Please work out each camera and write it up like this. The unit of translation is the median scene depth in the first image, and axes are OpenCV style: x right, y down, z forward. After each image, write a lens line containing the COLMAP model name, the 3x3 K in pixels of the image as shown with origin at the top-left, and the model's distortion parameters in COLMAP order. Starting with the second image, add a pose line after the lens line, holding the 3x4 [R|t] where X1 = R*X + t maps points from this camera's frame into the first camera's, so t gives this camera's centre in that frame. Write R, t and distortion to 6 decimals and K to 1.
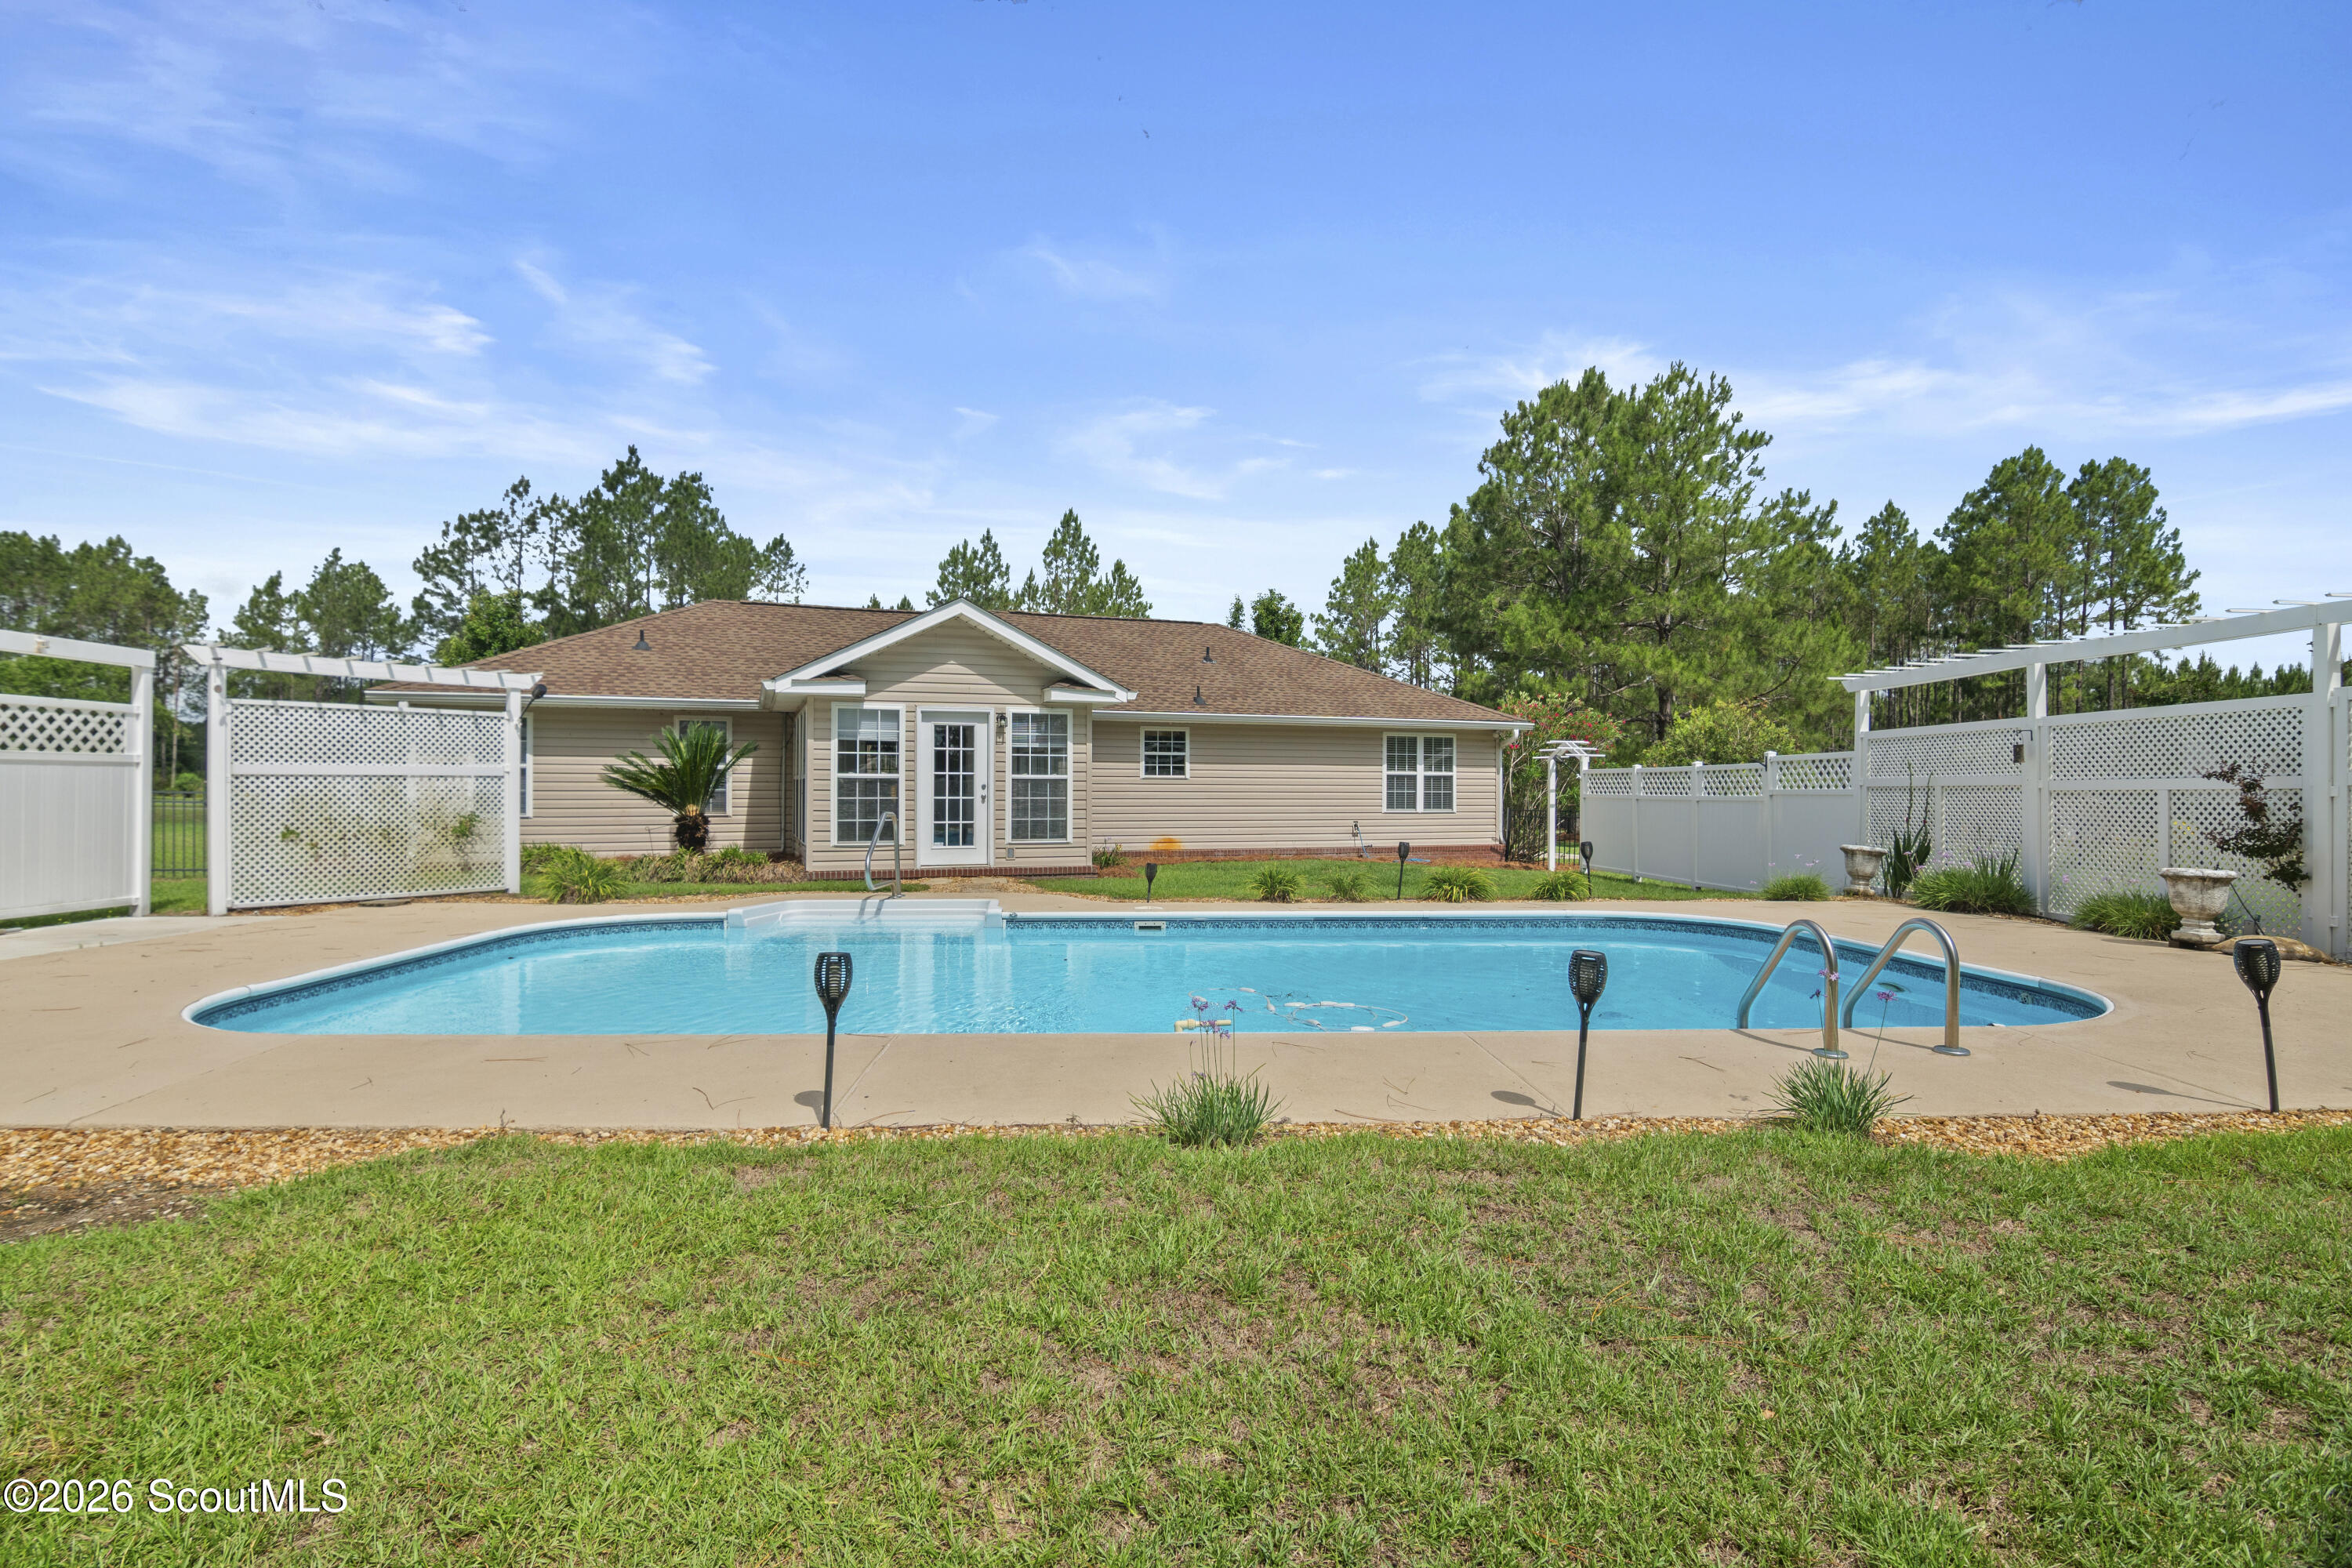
lens RADIAL K [[1149.7, 0, 1167.3], [0, 1149.7, 781.4], [0, 0, 1]] dist [-0.002471, -0.014101]
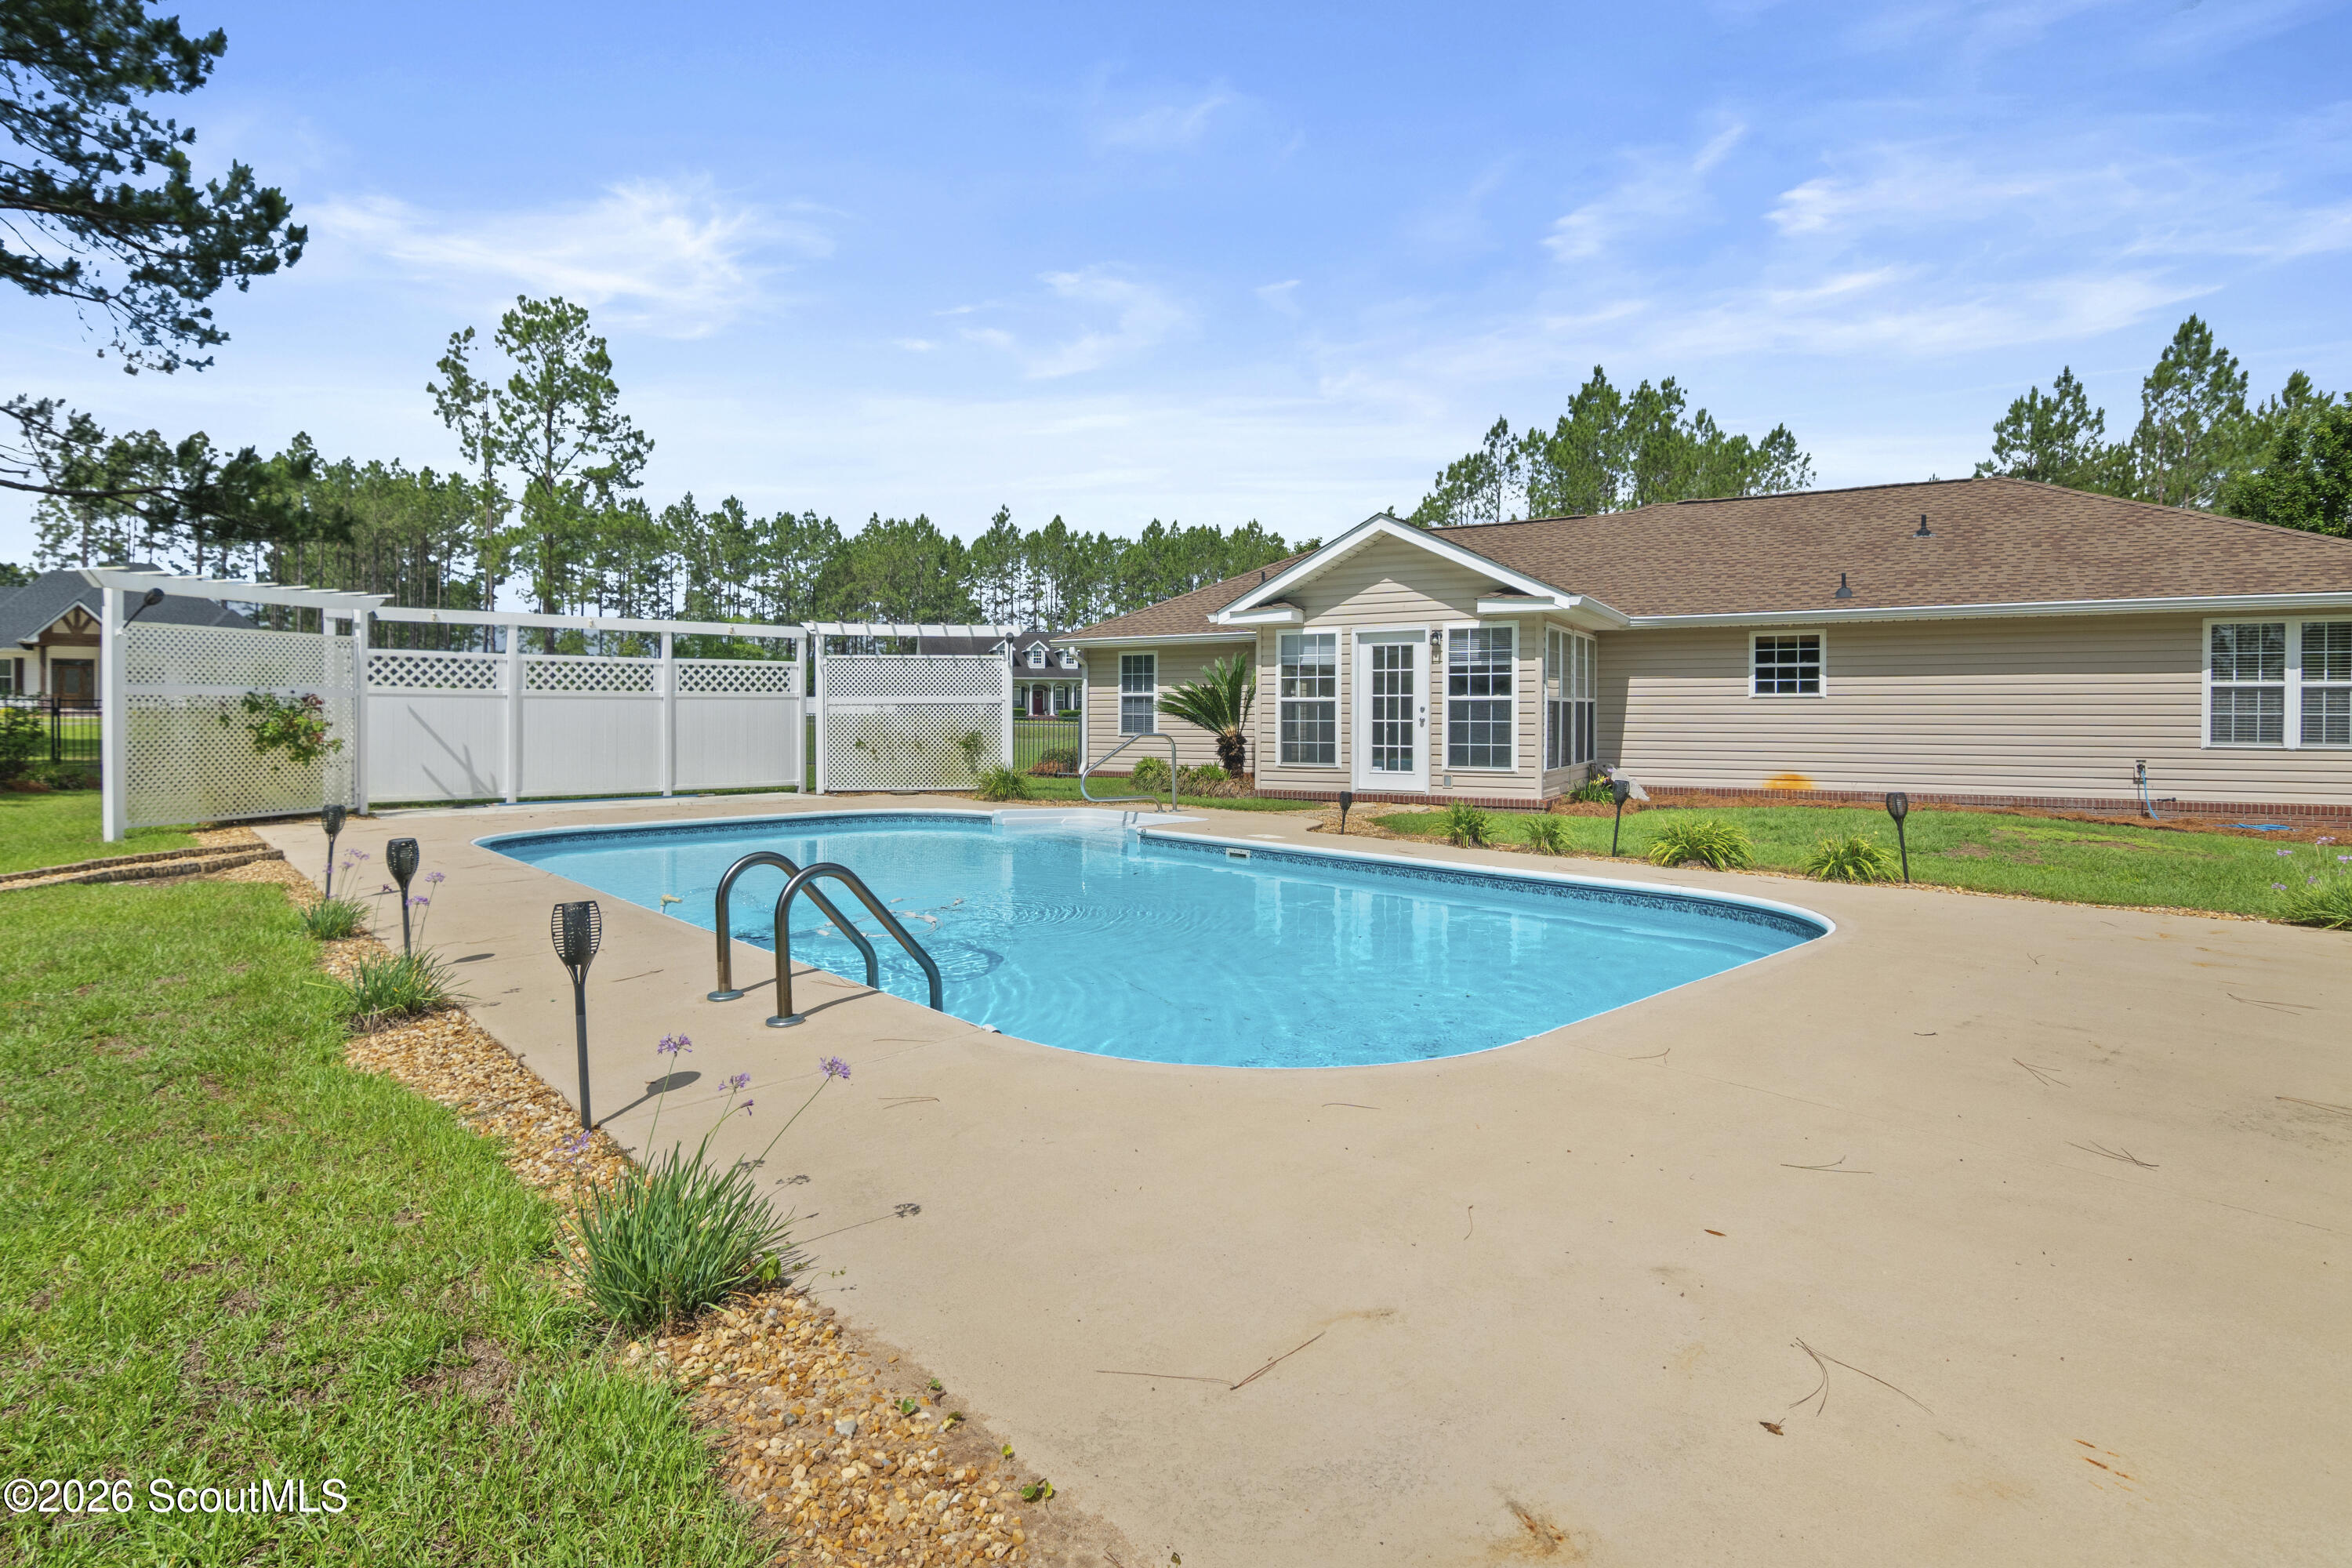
lens RADIAL K [[1201.8, 0, 1138.6], [0, 1201.8, 728.3], [0, 0, 1]] dist [0.001593, -0.015328]
pose [[0.625475, 0.007316, -0.780210, 0.454968], [0.007581, 0.999852, 0.015453, 0.003116], [0.780207, -0.015581, 0.625327, 0.196234]]
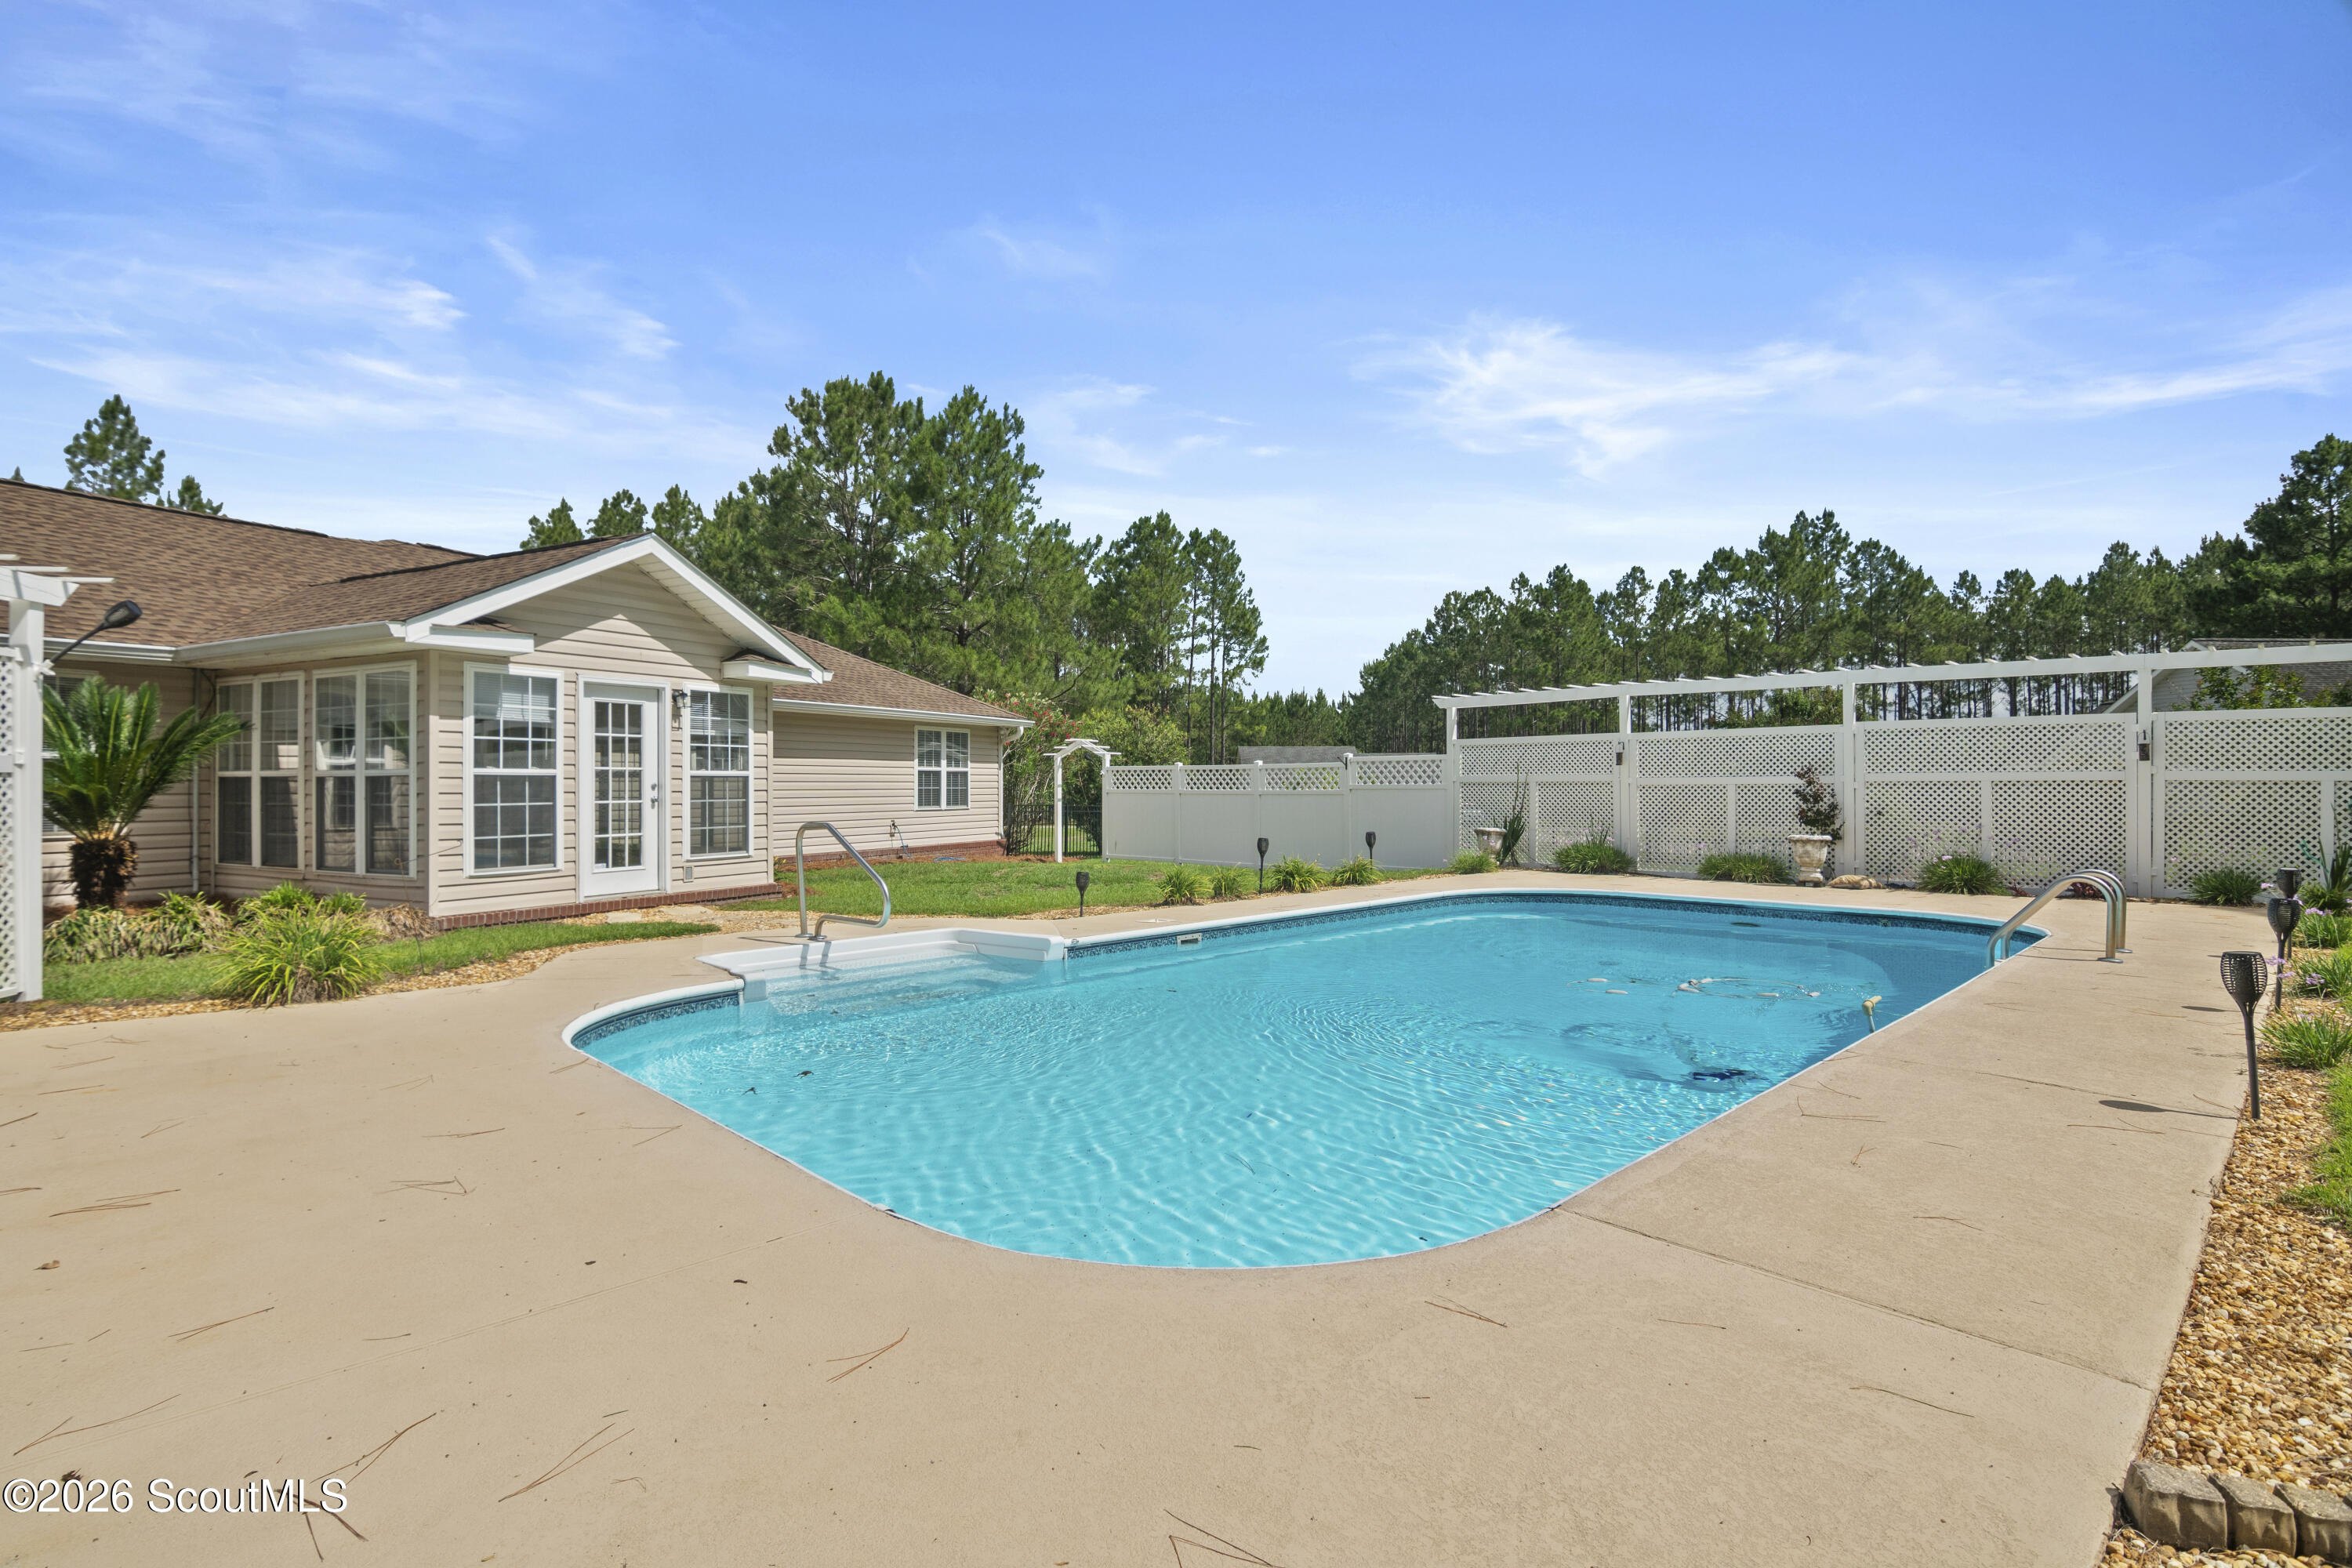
lens RADIAL K [[1149.7, 0, 1167.3], [0, 1149.7, 781.4], [0, 0, 1]] dist [-0.002471, -0.014101]
pose [[0.740799, -0.003582, 0.671717, -0.406362], [-0.000095, 0.999985, 0.005436, -0.002800], [-0.671727, -0.004091, 0.740788, 0.214751]]
